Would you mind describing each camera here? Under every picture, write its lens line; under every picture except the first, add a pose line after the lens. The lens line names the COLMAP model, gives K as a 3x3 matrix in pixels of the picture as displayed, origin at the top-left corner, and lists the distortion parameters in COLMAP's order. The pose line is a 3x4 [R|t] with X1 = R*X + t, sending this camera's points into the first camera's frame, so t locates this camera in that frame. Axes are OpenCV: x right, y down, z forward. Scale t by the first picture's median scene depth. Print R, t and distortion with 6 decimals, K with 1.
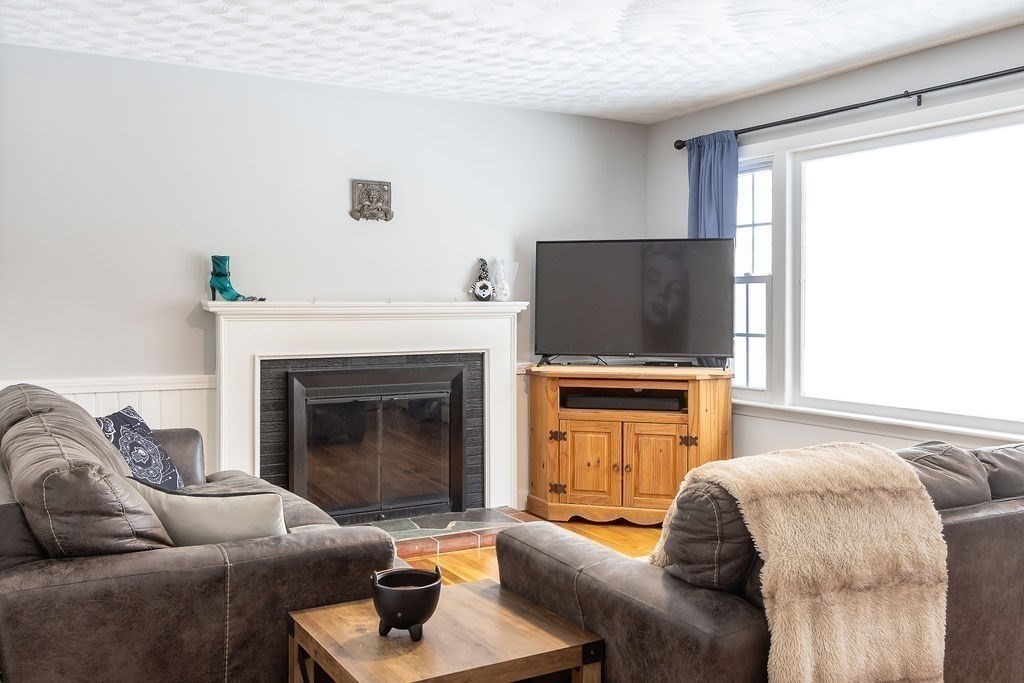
lens RADIAL K [[910.9, 0, 512.3], [0, 910.9, 313.1], [0, 0, 1]] dist [0.002076, 0.002805]
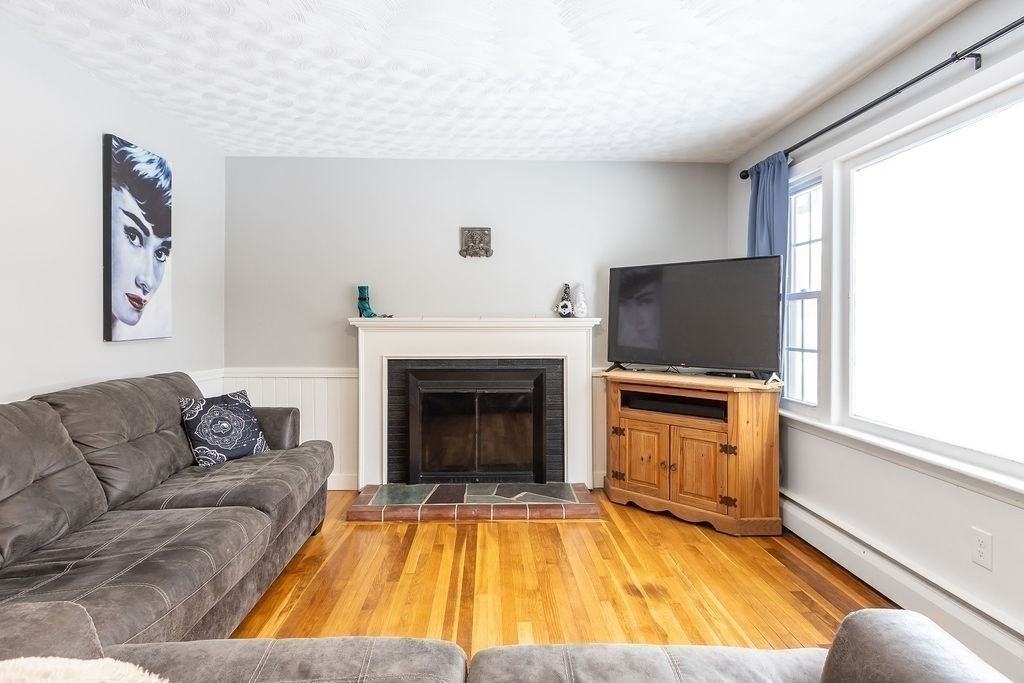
lens RADIAL K [[523.1, 0, 511.2], [0, 523.1, 325.6], [0, 0, 1]] dist [-0.000871, -0.001395]
pose [[0.889548, 0.004822, -0.456816, 0.241610], [-0.005900, 0.999982, -0.000933, -0.000912], [0.456803, 0.003525, 0.889561, 0.339163]]
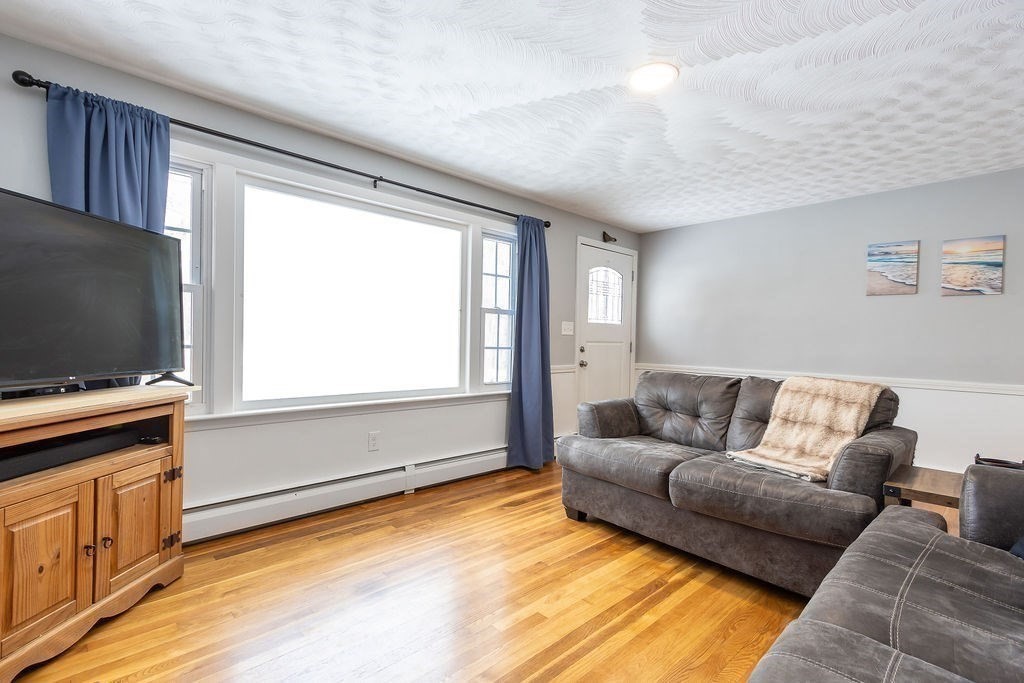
lens RADIAL K [[474.0, 0, 512.0], [0, 474.0, 341.5], [0, 0, 1]] dist [0.002954, 0.000383]
pose [[-0.222429, -0.011844, 0.974877, -0.292709], [-0.013837, 0.999864, 0.008991, 0.009970], [-0.974851, -0.011489, -0.222562, 0.780821]]
